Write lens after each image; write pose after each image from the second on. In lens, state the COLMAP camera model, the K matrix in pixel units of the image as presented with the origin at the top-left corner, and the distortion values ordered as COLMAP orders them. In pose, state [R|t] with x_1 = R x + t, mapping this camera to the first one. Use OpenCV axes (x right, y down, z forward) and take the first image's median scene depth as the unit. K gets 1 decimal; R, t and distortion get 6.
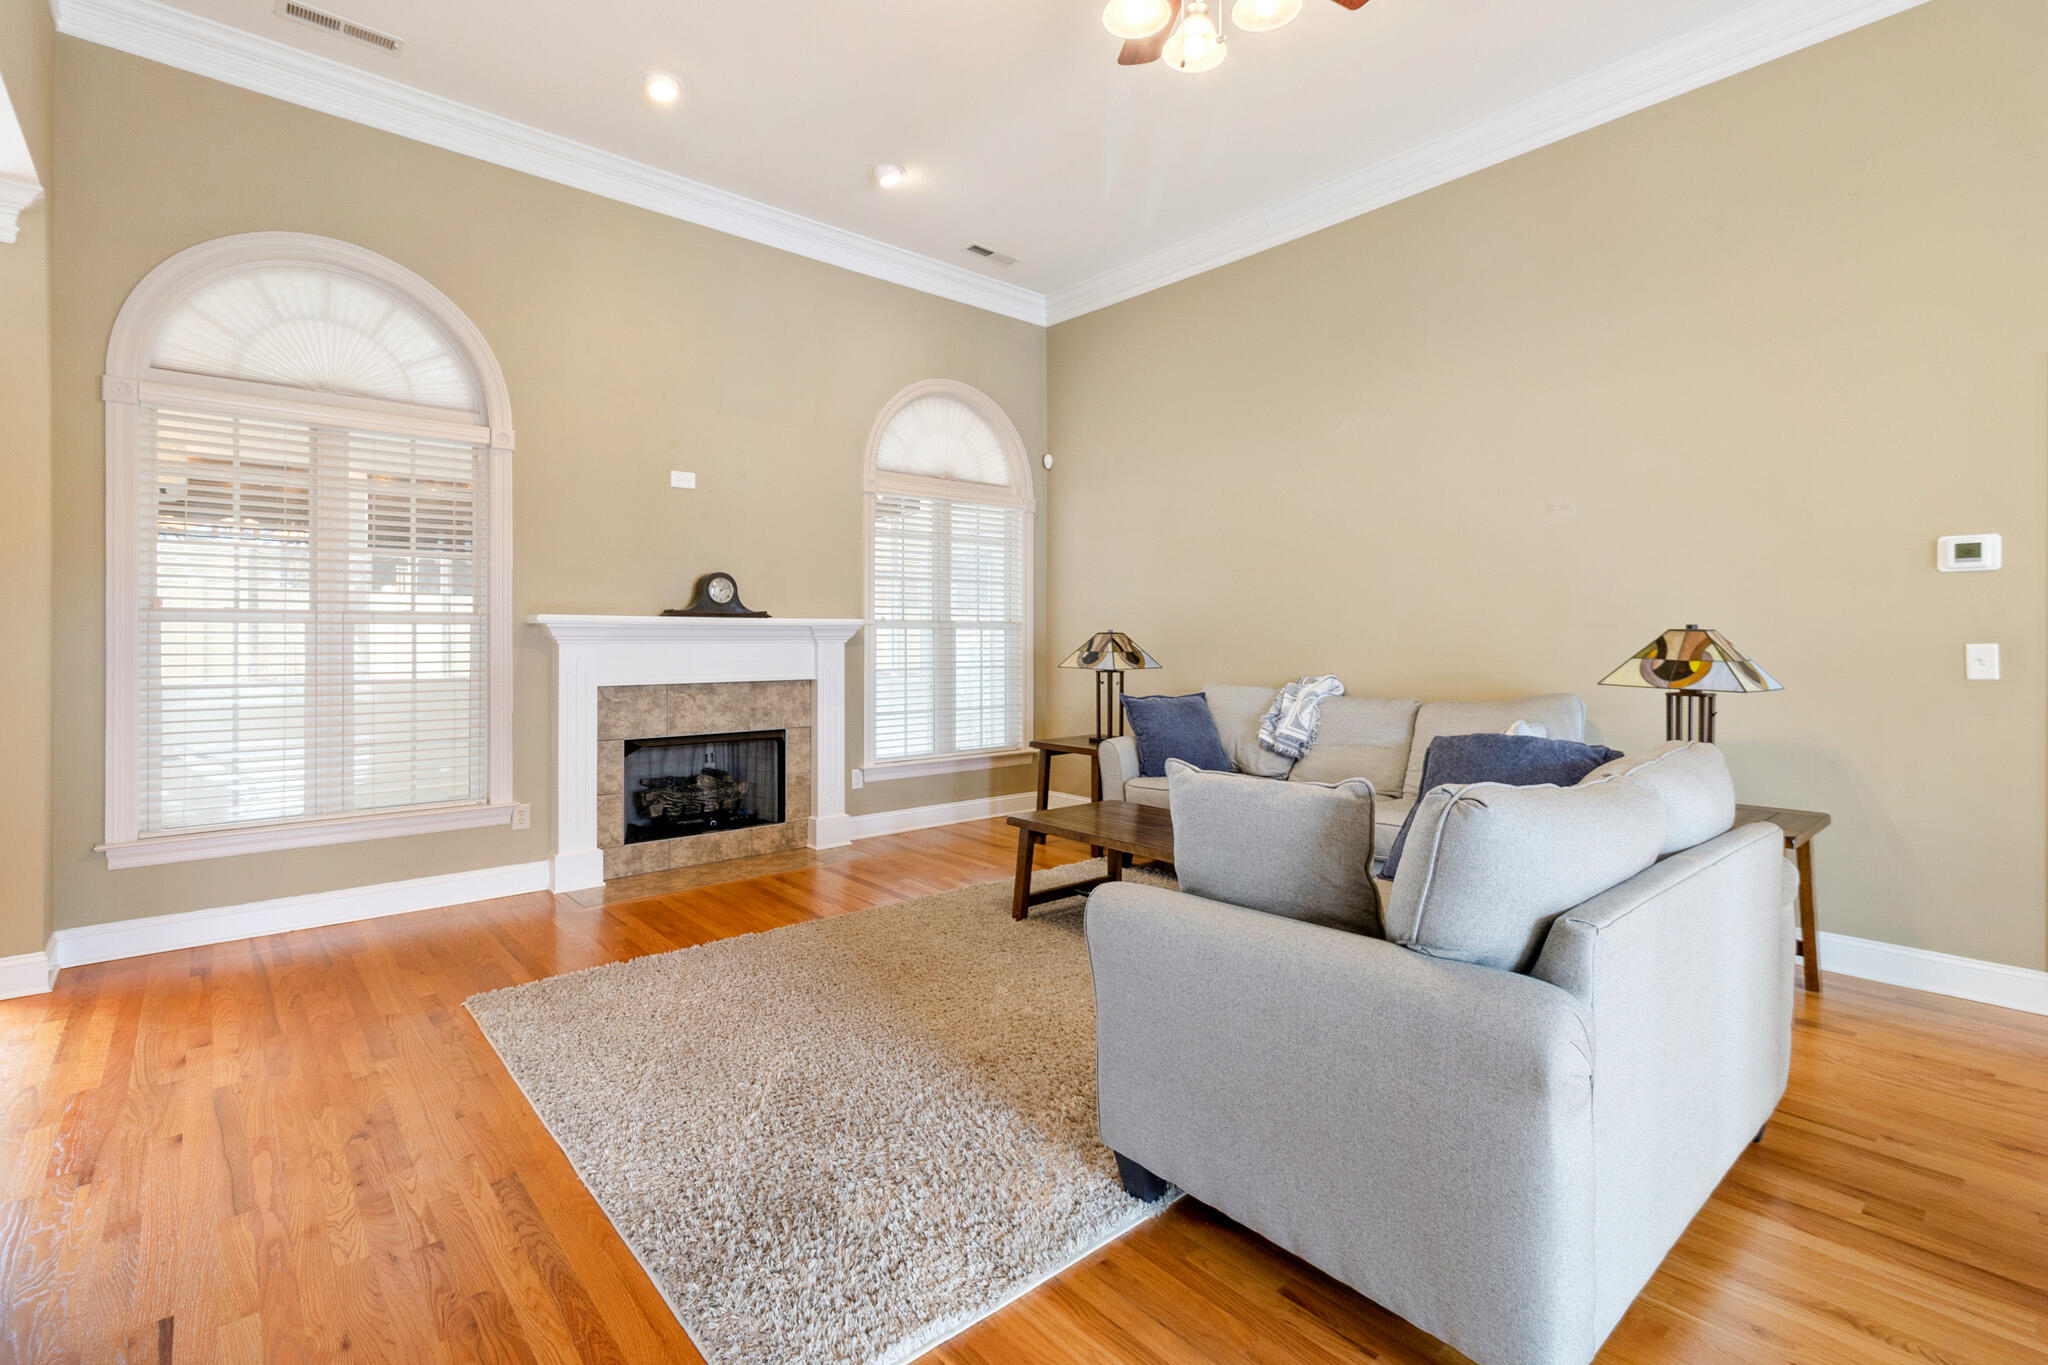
lens RADIAL K [[940.8, 0, 1025.5], [0, 940.8, 642.4], [0, 0, 1]] dist [0.012960, -0.000324]
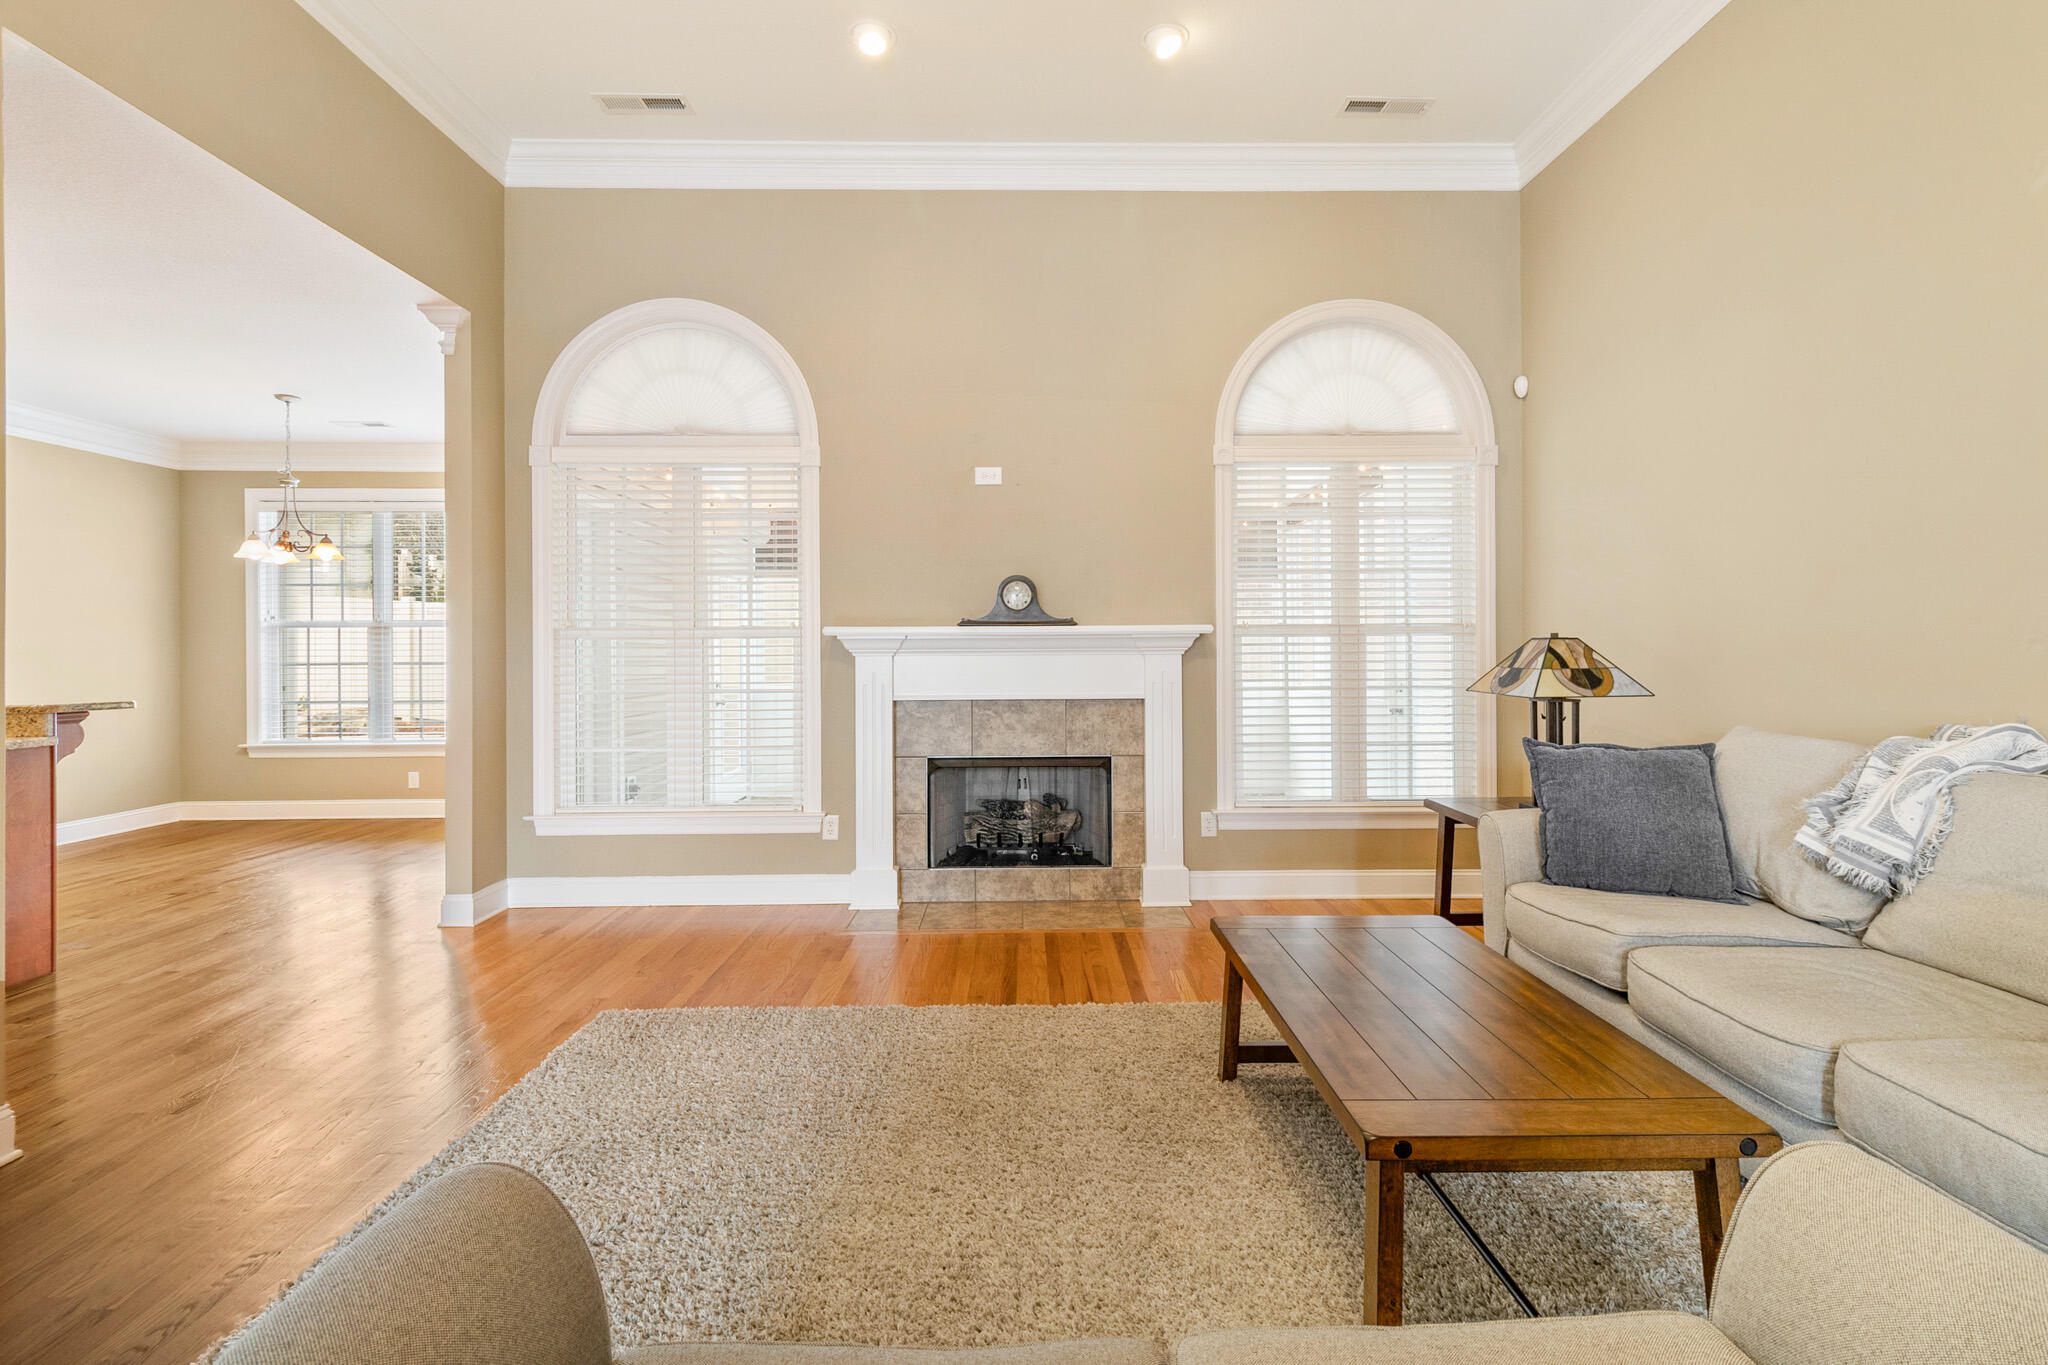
lens RADIAL K [[940.6, 0, 1031.3], [0, 940.6, 651.9], [0, 0, 1]] dist [0.014429, -0.000170]
pose [[0.766490, -0.003065, -0.642249, 0.243956], [0.003026, 0.999995, -0.001160, -0.001261], [0.642249, -0.001054, 0.766495, 0.319663]]
